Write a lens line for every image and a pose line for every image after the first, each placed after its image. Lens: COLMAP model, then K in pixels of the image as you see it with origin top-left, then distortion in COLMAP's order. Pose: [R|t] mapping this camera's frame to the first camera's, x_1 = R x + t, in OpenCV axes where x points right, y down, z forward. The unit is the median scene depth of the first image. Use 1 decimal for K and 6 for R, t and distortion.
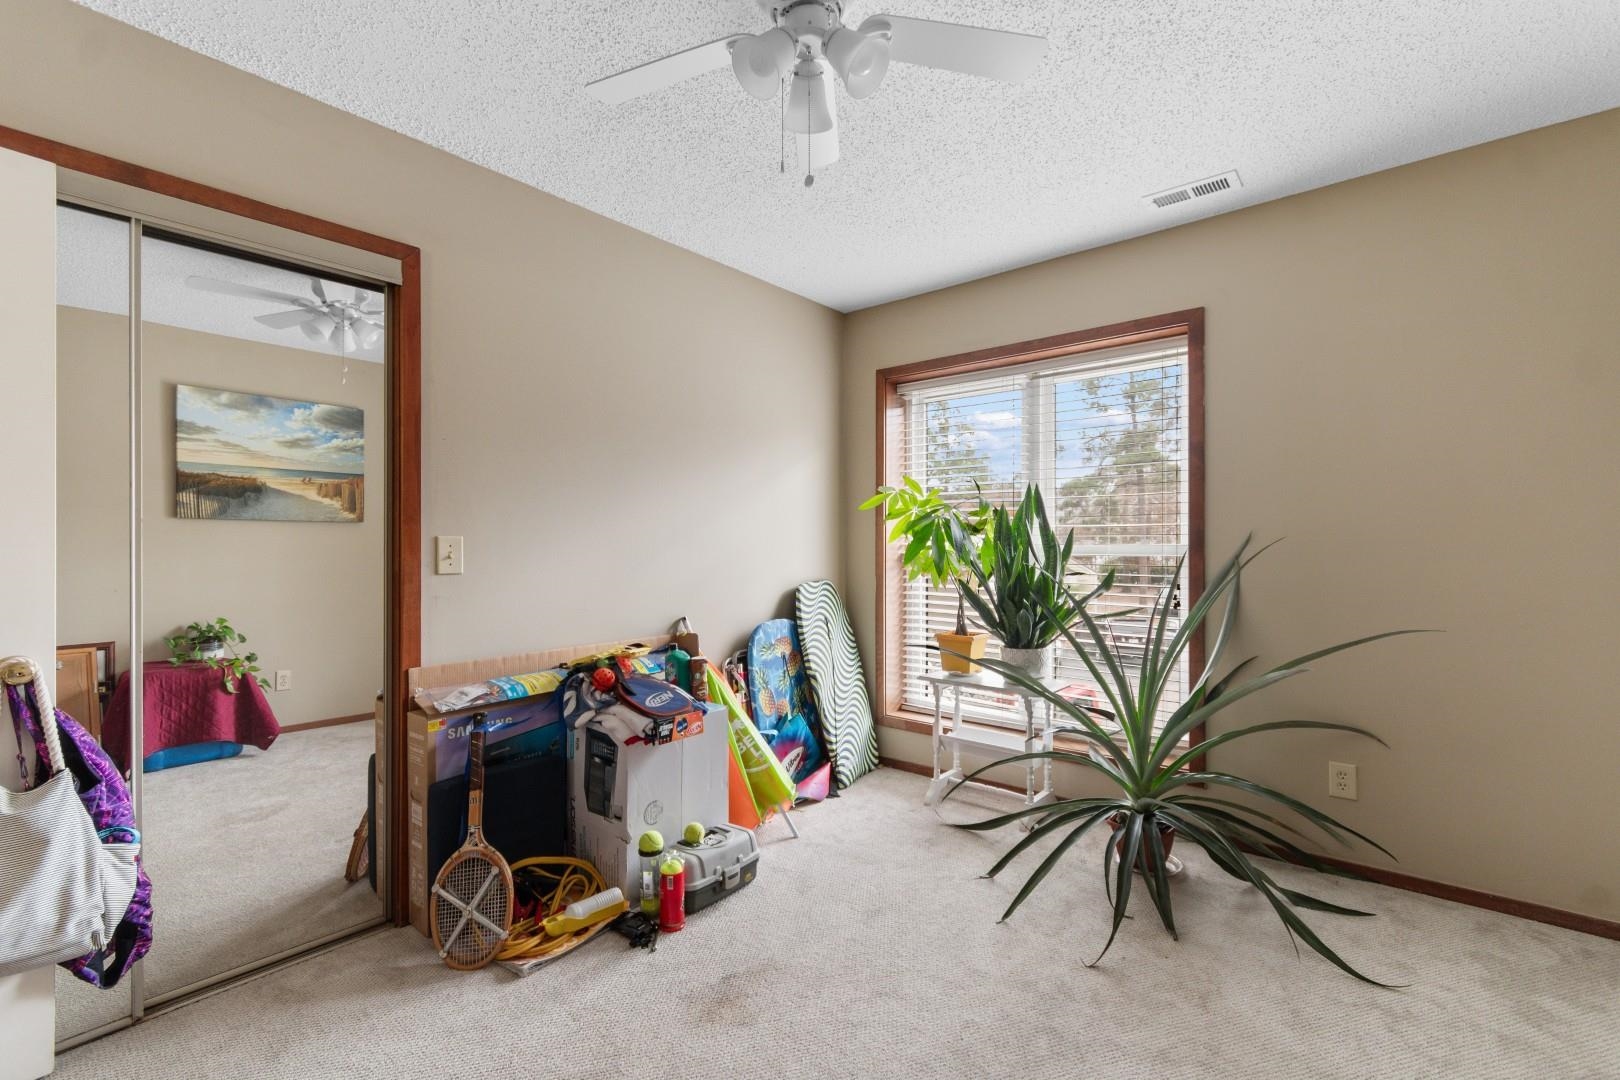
lens RADIAL K [[712.3, 0, 811.8], [0, 712.3, 540.0], [0, 0, 1]] dist [0.002562, -0.000308]
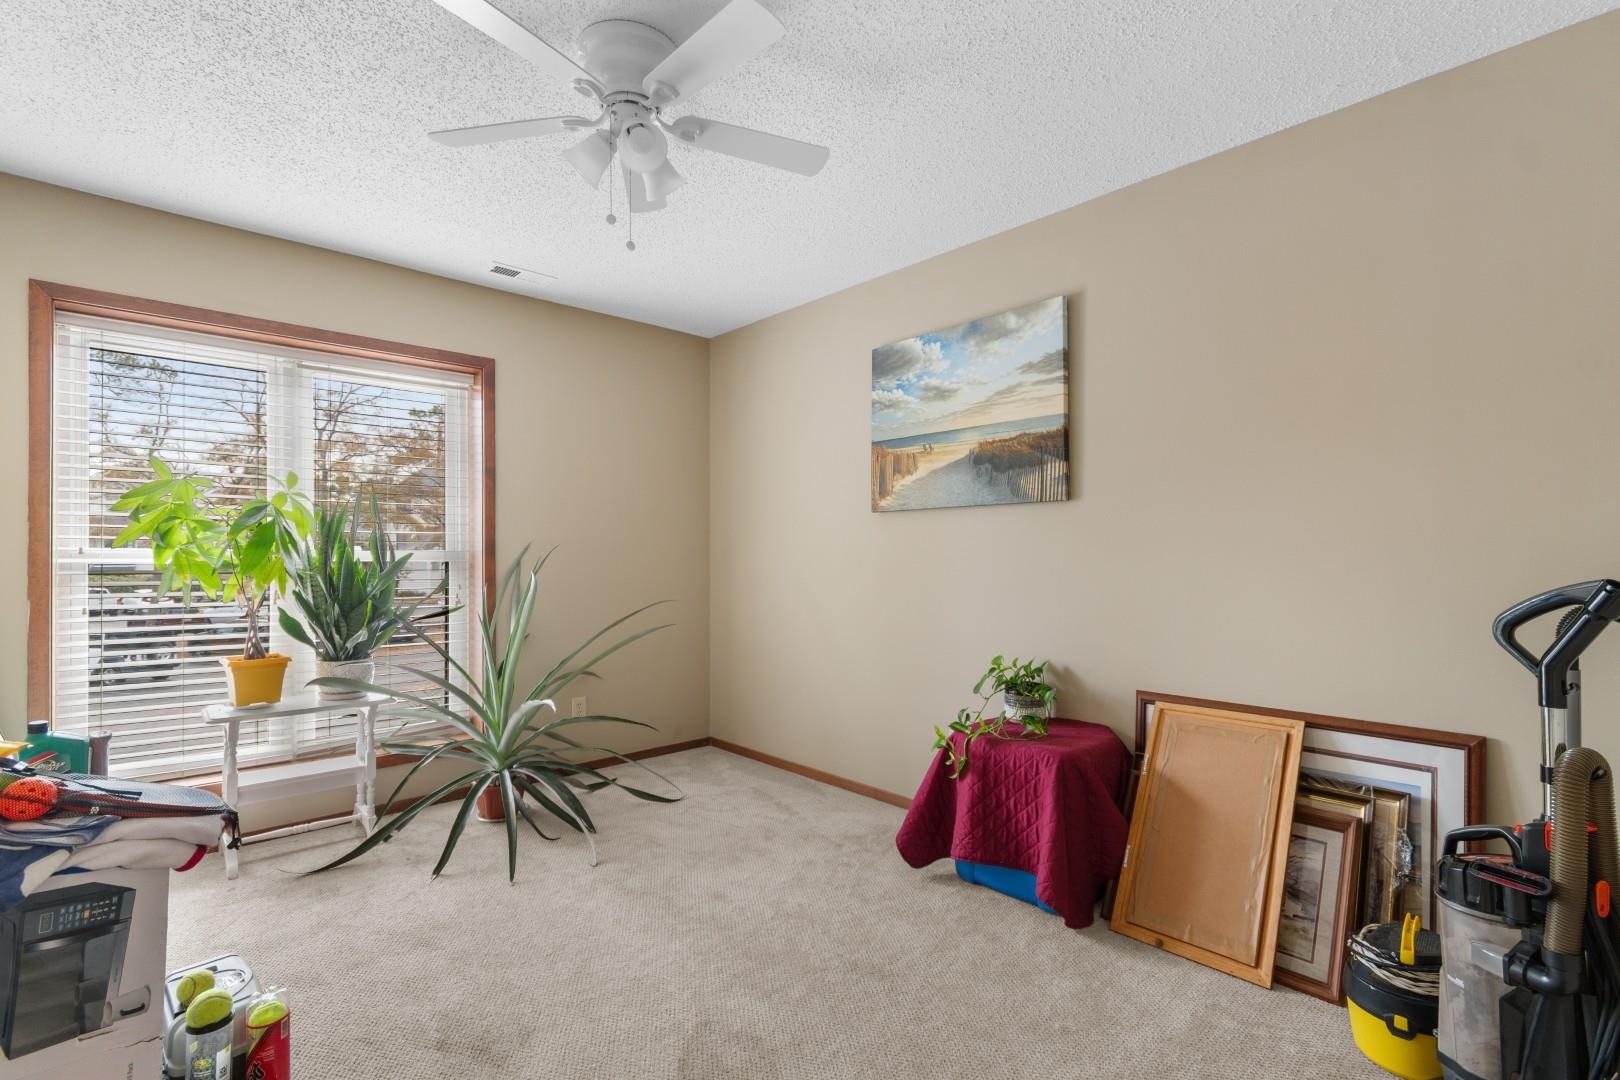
lens RADIAL K [[712.3, 0, 811.8], [0, 712.3, 540.0], [0, 0, 1]] dist [0.002562, -0.000308]
pose [[0.146357, 0.016649, 0.989092, -0.631207], [-0.005121, 0.999858, -0.016072, 0.005100], [-0.989219, -0.002713, 0.146422, 0.290834]]
